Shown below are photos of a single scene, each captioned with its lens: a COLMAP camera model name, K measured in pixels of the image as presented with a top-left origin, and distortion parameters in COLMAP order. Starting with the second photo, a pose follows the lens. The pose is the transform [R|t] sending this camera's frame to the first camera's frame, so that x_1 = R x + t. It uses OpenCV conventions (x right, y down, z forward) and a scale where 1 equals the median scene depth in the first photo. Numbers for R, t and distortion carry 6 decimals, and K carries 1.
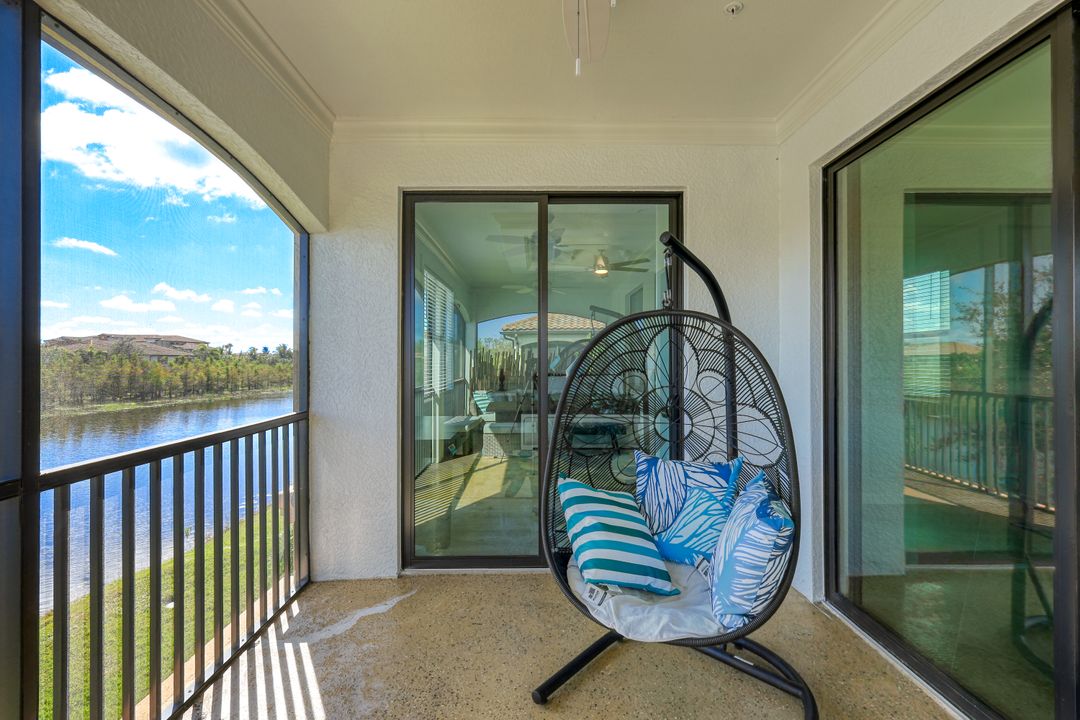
lens RADIAL K [[472.4, 0, 540.9], [0, 472.4, 359.7], [0, 0, 1]] dist [0.002758, -0.000305]
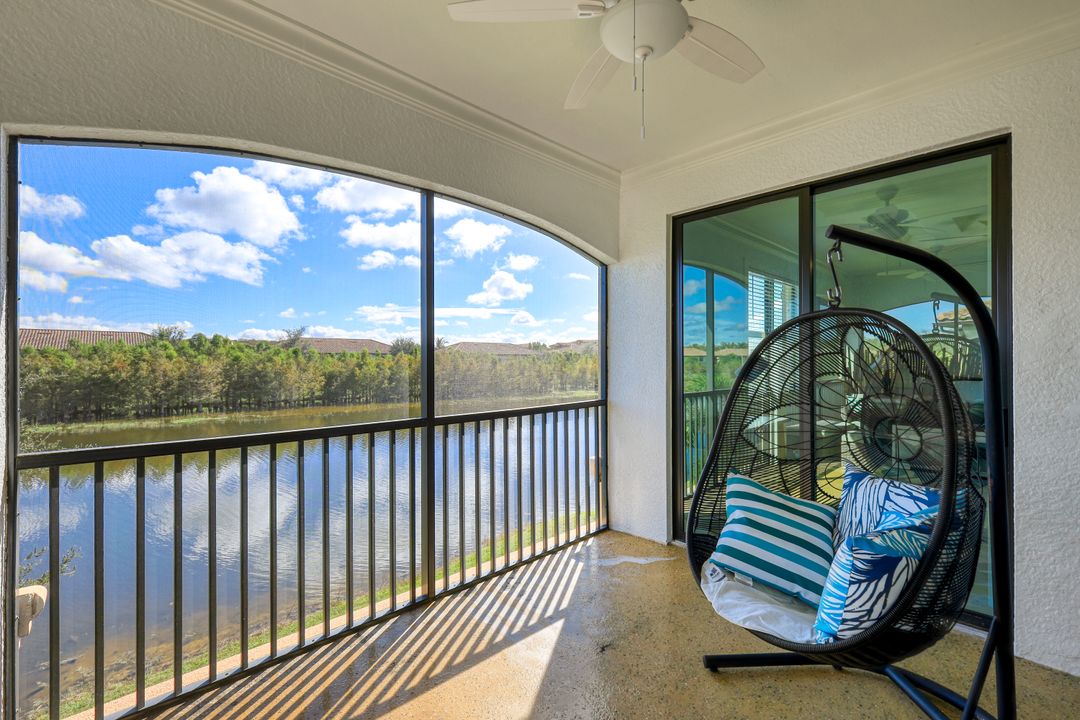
lens RADIAL K [[490.2, 0, 569.4], [0, 490.2, 359.9], [0, 0, 1]] dist [-0.011809, -0.000413]
pose [[0.693532, 0.002022, -0.720423, 0.455035], [0.000375, 0.999995, 0.003168, -0.006631], [0.720425, -0.002468, 0.693528, -0.027104]]
